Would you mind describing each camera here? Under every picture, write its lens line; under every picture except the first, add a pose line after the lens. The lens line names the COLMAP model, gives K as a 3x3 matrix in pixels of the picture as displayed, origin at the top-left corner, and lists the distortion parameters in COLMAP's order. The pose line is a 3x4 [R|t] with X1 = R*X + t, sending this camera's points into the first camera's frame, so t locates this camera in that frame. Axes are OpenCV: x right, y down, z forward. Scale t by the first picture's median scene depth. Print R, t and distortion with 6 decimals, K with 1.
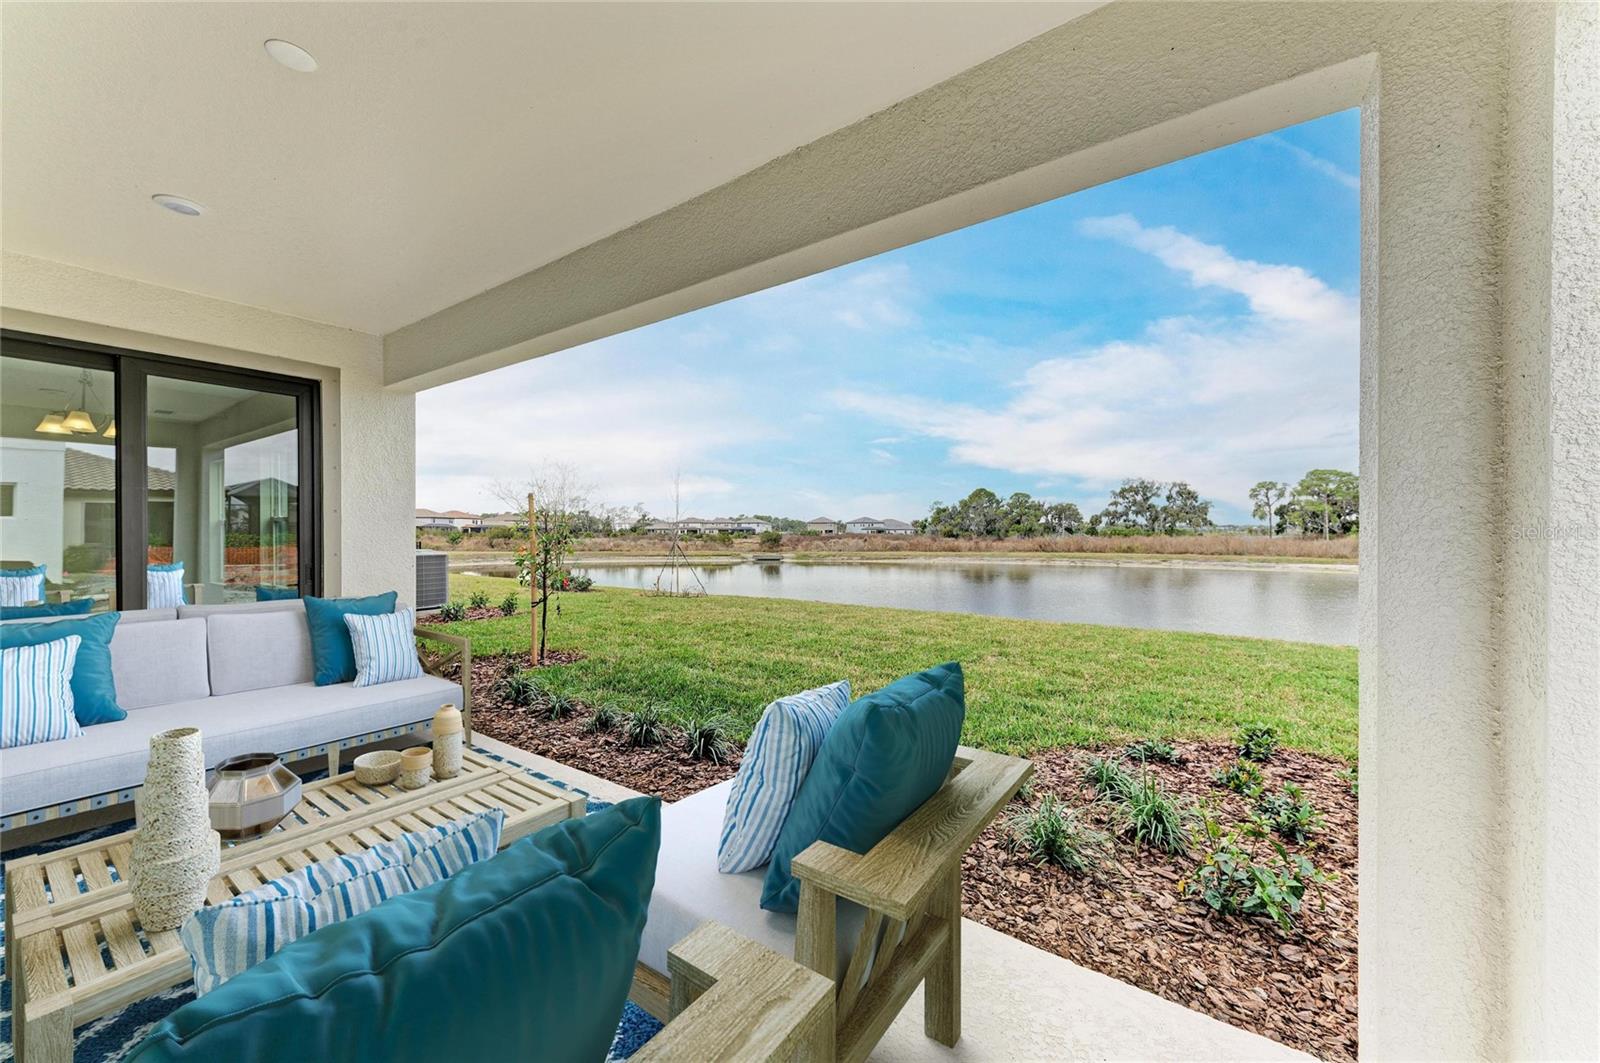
lens RADIAL K [[580.4, 0, 807.1], [0, 580.4, 531.3], [0, 0, 1]] dist [0.029639, 0.000065]
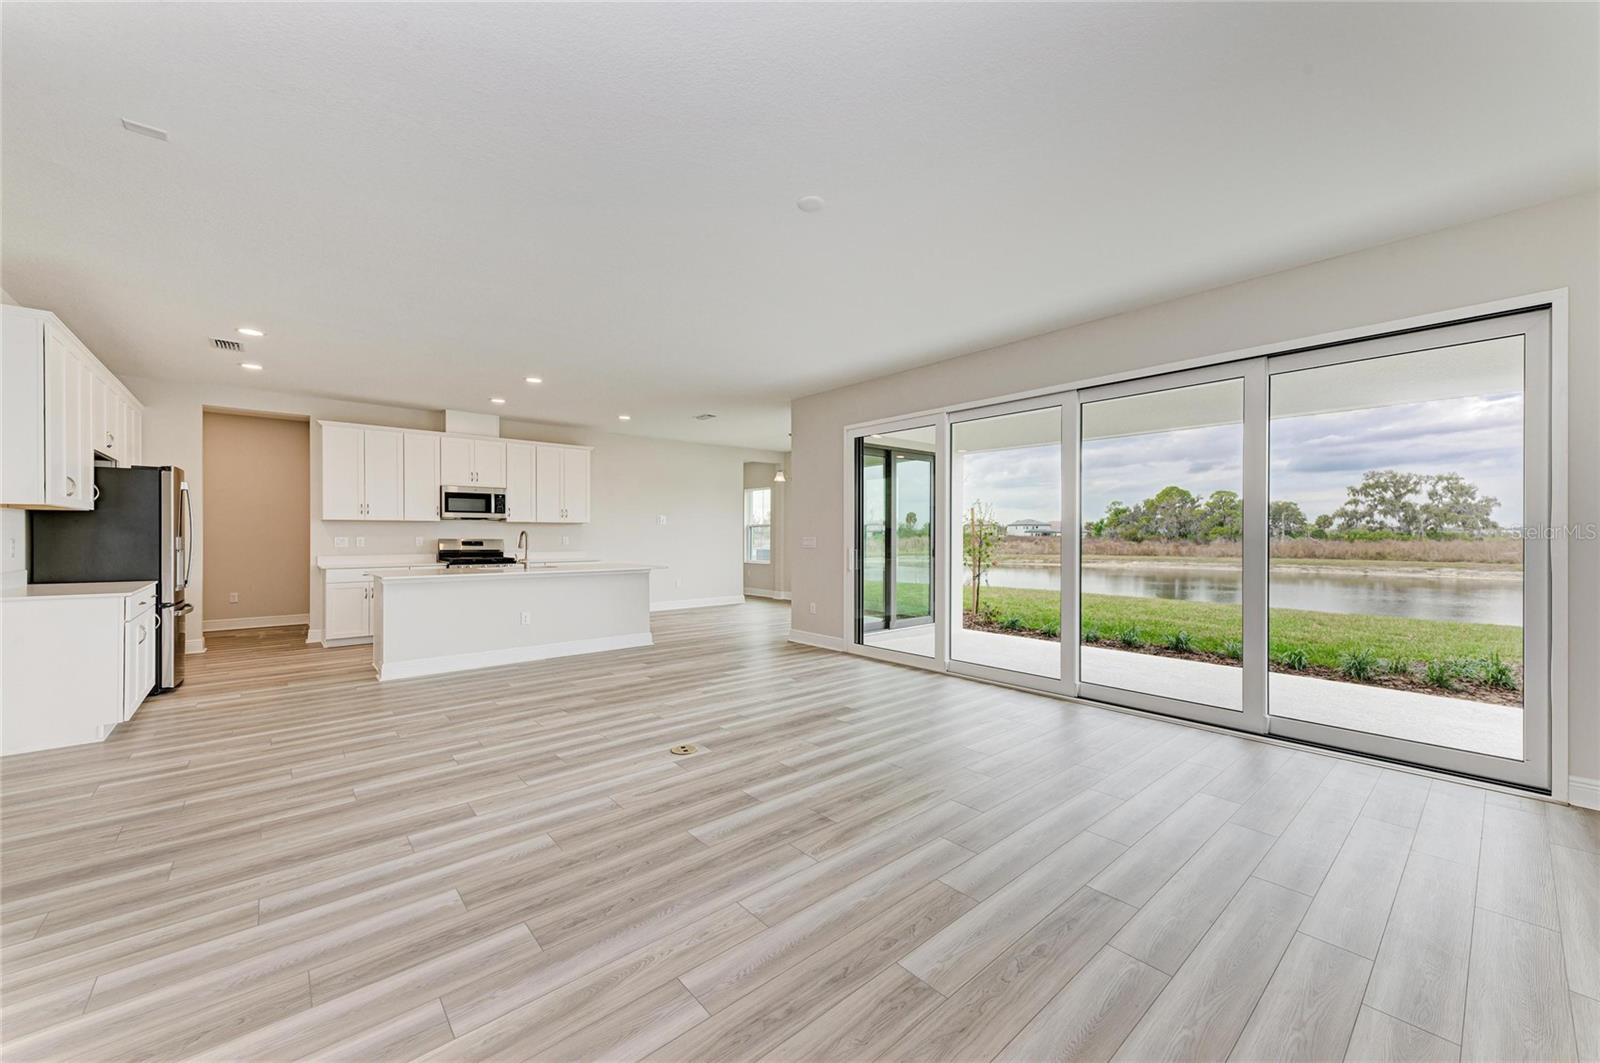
lens RADIAL K [[607.0, 0, 784.8], [0, 607.0, 536.0], [0, 0, 1]] dist [0.006510, -0.001584]
pose [[0.967342, 0.003377, -0.253454, -0.050407], [-0.002535, 0.999990, 0.003649, 0.000621], [0.253464, -0.002887, 0.967341, -0.065694]]
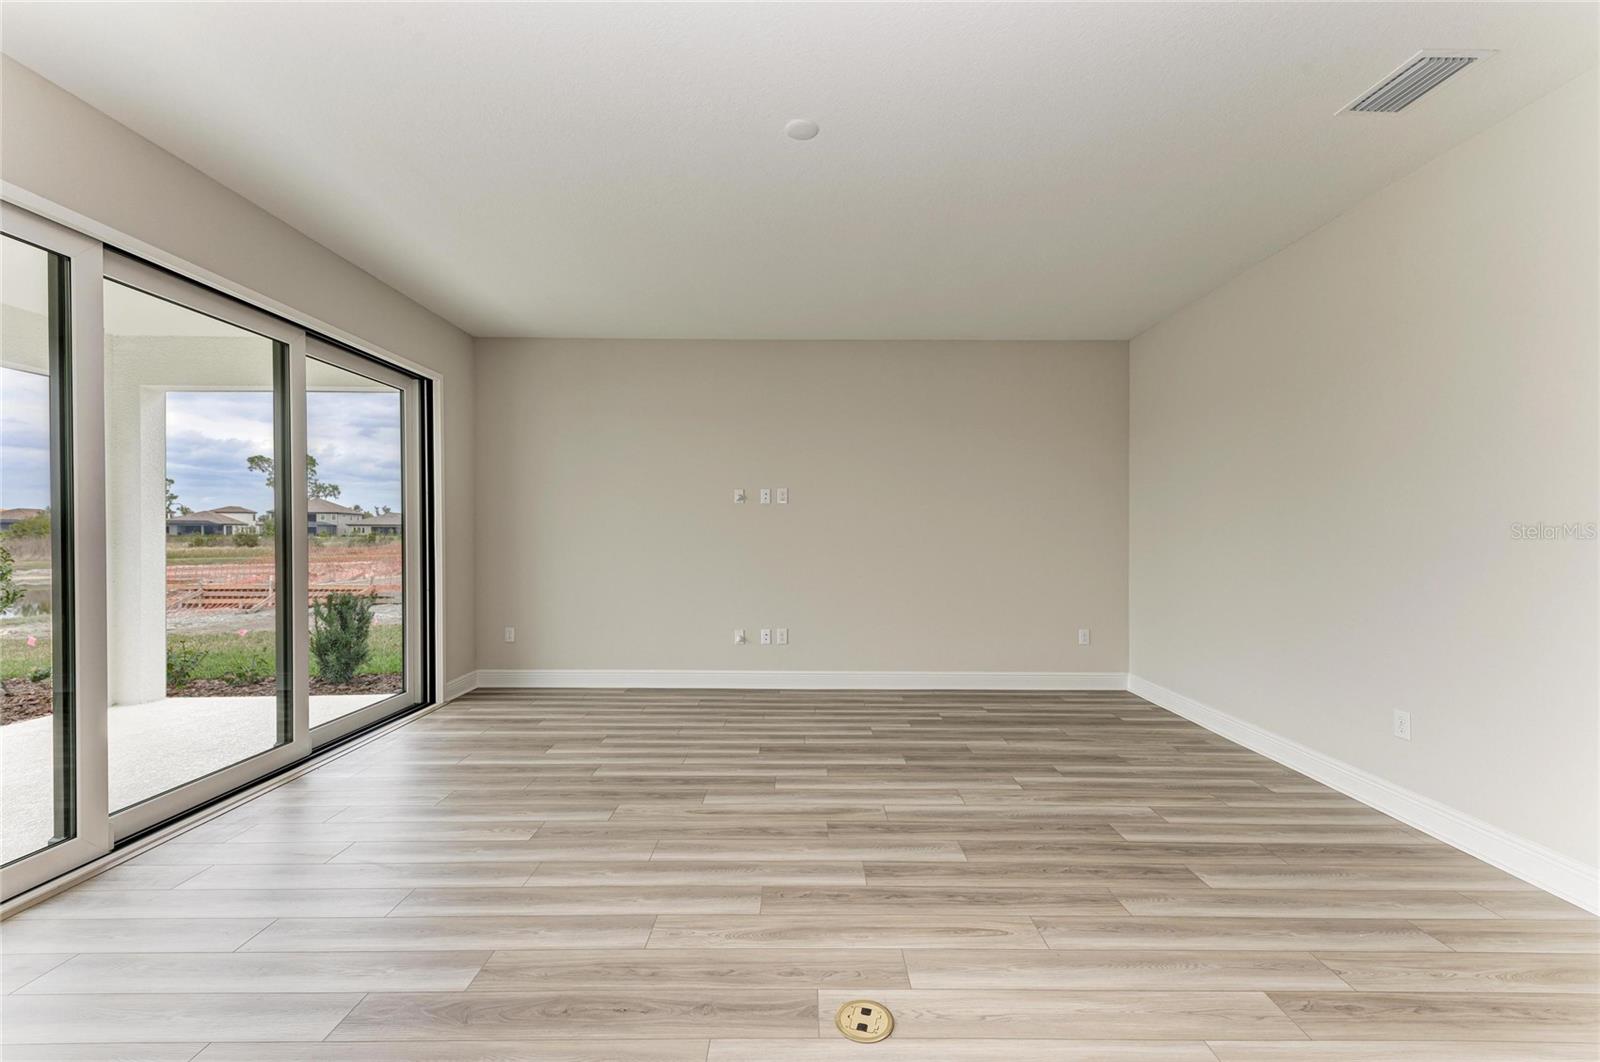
lens RADIAL K [[668.2, 0, 821.3], [0, 668.2, 530.4], [0, 0, 1]] dist [0.012516, 0.000674]
pose [[-0.603283, -0.000104, 0.797527, -0.092550], [-0.005945, 0.999973, -0.004367, 0.000471], [-0.797505, -0.007376, -0.603267, 0.001207]]
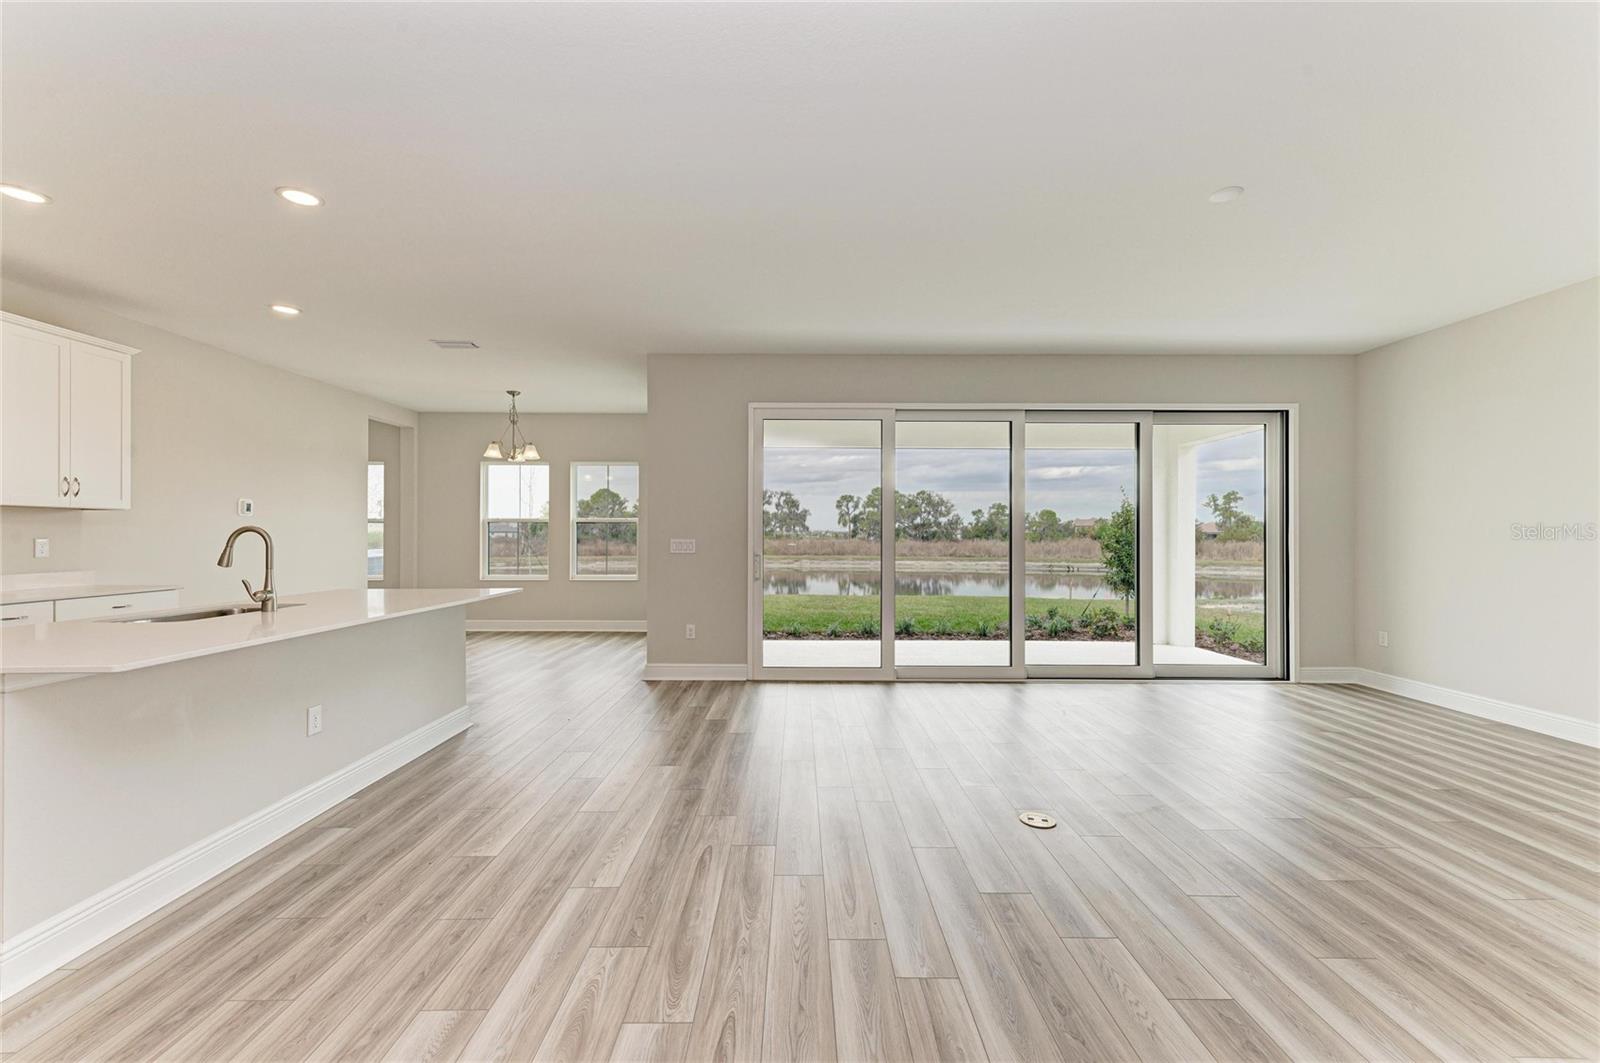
lens RADIAL K [[668.2, 0, 785.0], [0, 668.2, 534.2], [0, 0, 1]] dist [0.012516, 0.000674]
pose [[0.815866, 0.005279, 0.578217, -0.112162], [-0.004535, 0.999986, -0.002731, 0.000808], [-0.578223, -0.000394, 0.815879, -0.043070]]
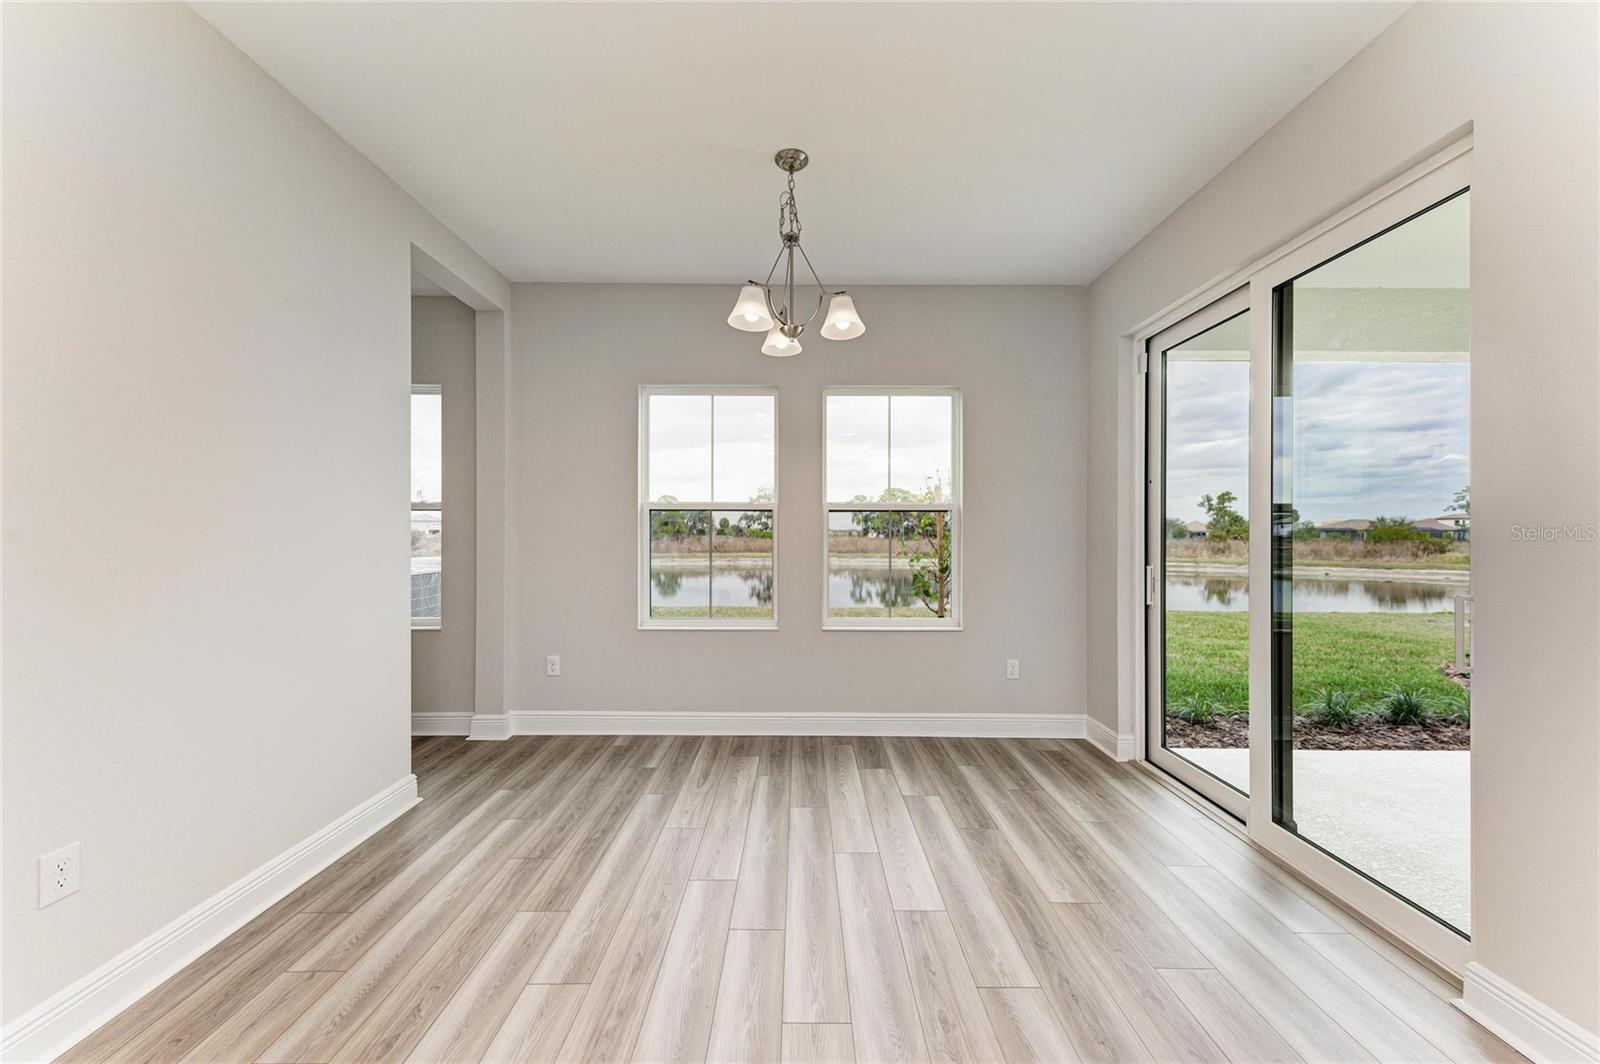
lens RADIAL K [[607.0, 0, 775.1], [0, 607.0, 537.0], [0, 0, 1]] dist [0.006510, -0.001584]
pose [[0.816641, 0.001909, 0.577142, -0.107920], [-0.005693, 0.999973, 0.004747, 0.001130], [-0.577117, -0.007162, 0.816630, 0.045466]]
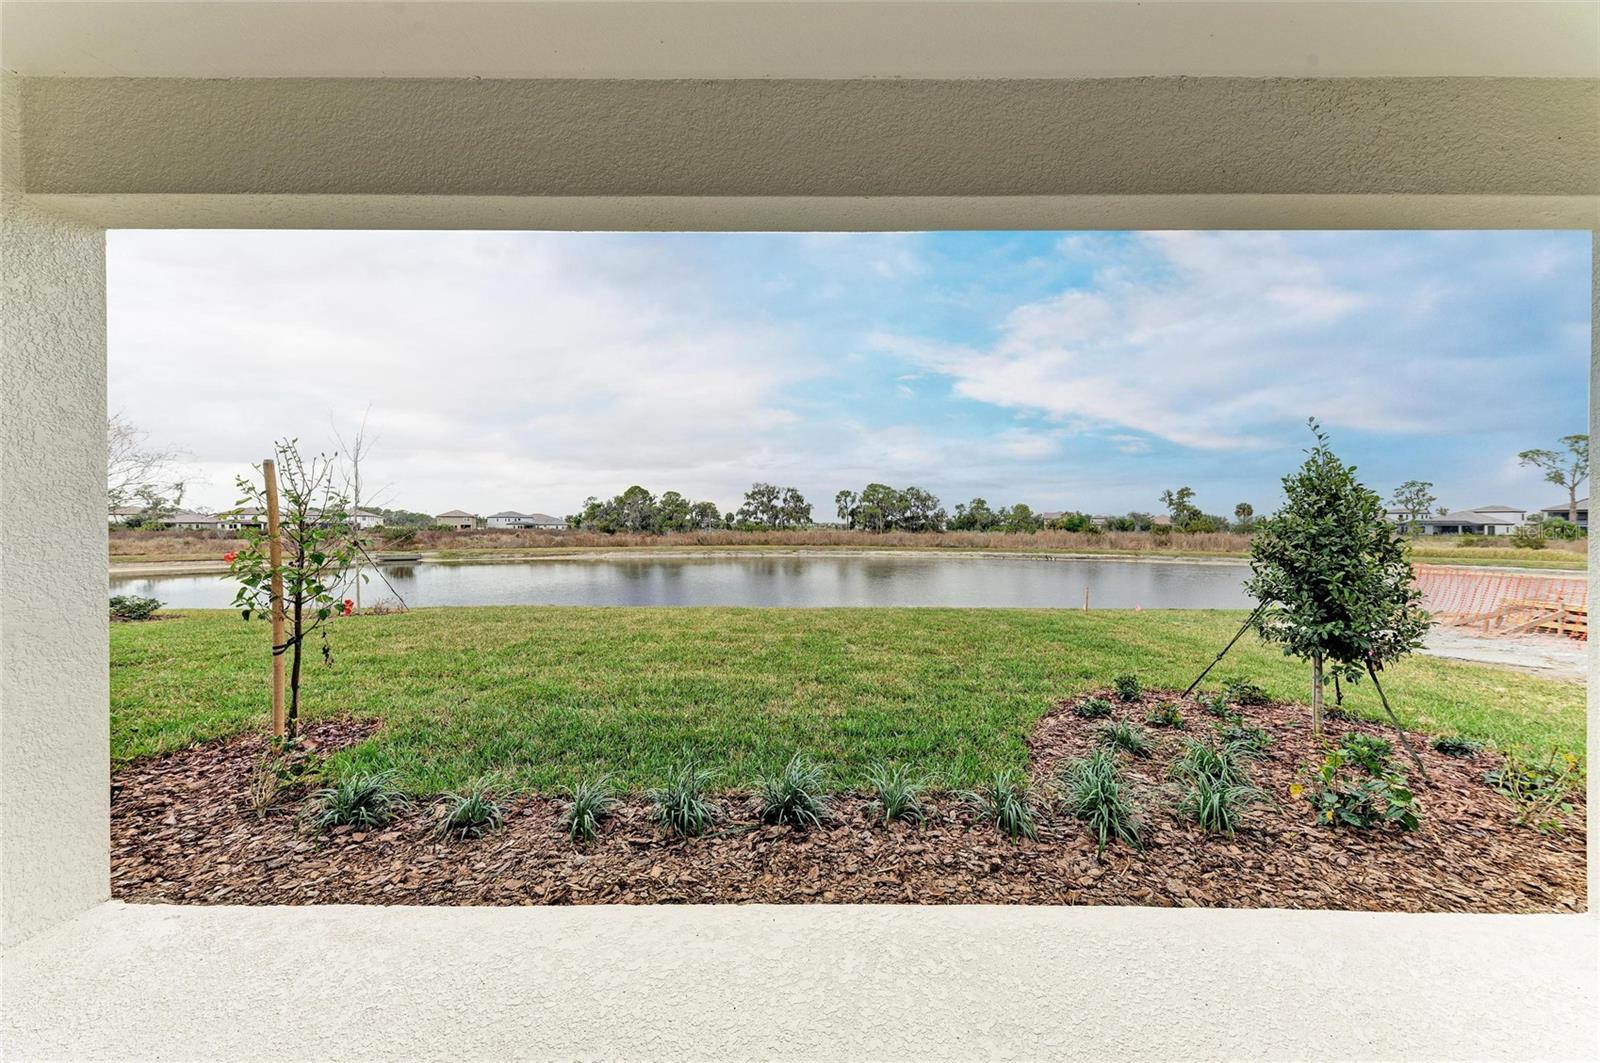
lens RADIAL K [[542.9, 0, 796.2], [0, 542.9, 529.4], [0, 0, 1]] dist [0.006602, -0.000110]
pose [[0.822668, 0.000585, 0.568521, -0.032861], [-0.003382, 0.999987, 0.003865, 0.000004], [-0.568511, -0.005102, 0.822660, 0.023638]]
